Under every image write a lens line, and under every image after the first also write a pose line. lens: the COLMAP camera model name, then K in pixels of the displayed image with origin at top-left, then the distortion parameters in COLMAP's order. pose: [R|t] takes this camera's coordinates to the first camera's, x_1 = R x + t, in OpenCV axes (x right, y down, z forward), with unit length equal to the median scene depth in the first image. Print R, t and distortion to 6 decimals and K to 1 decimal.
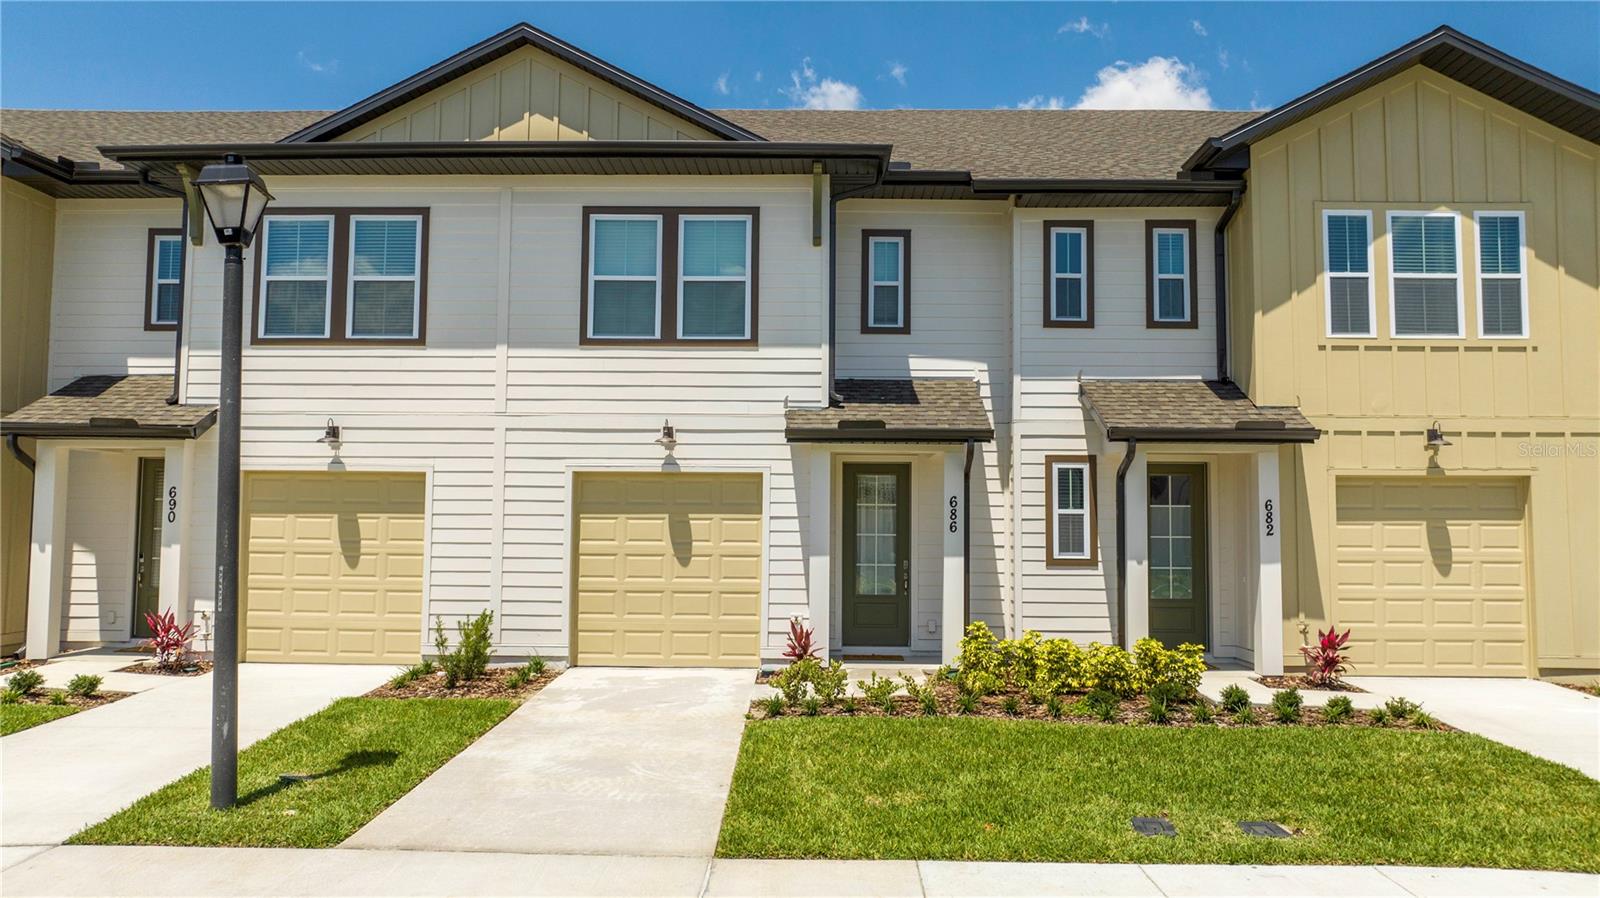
lens RADIAL K [[1135.3, 0, 800.0], [0, 1135.3, 449.0], [0, 0, 1]] dist [-0.023214, 0.001320]
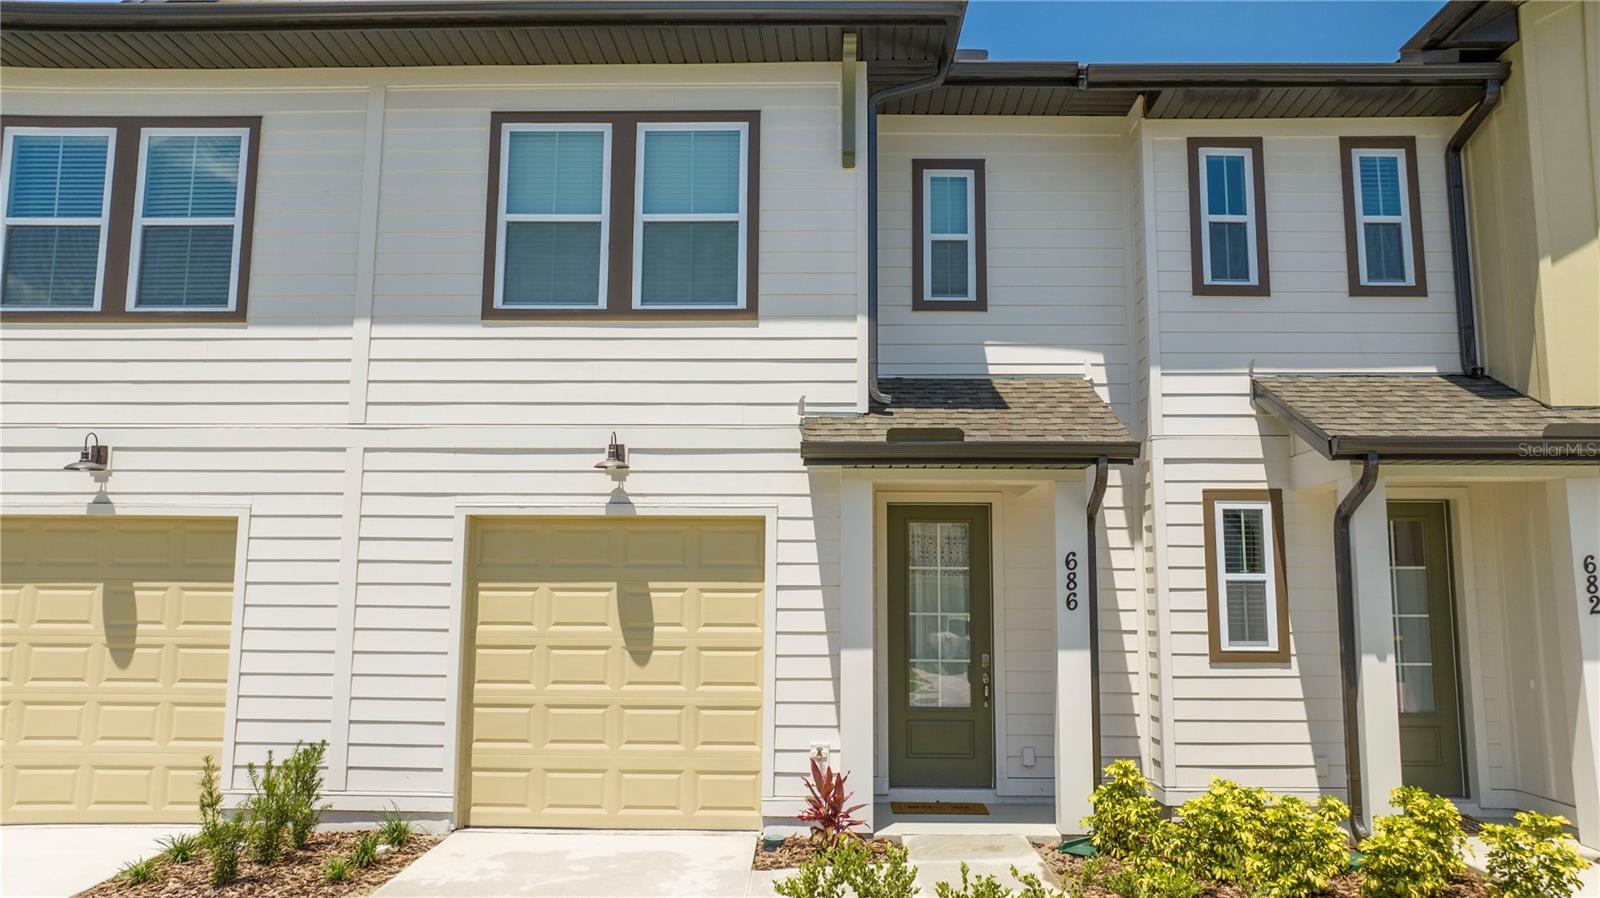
lens RADIAL K [[1135.3, 0, 800.0], [0, 1135.3, 449.0], [0, 0, 1]] dist [-0.023214, 0.001320]
pose [[0.999973, -0.003256, -0.006633, -0.009035], [0.002804, 0.997745, -0.067065, 0.025742], [0.006836, 0.067045, 0.997727, 0.362319]]
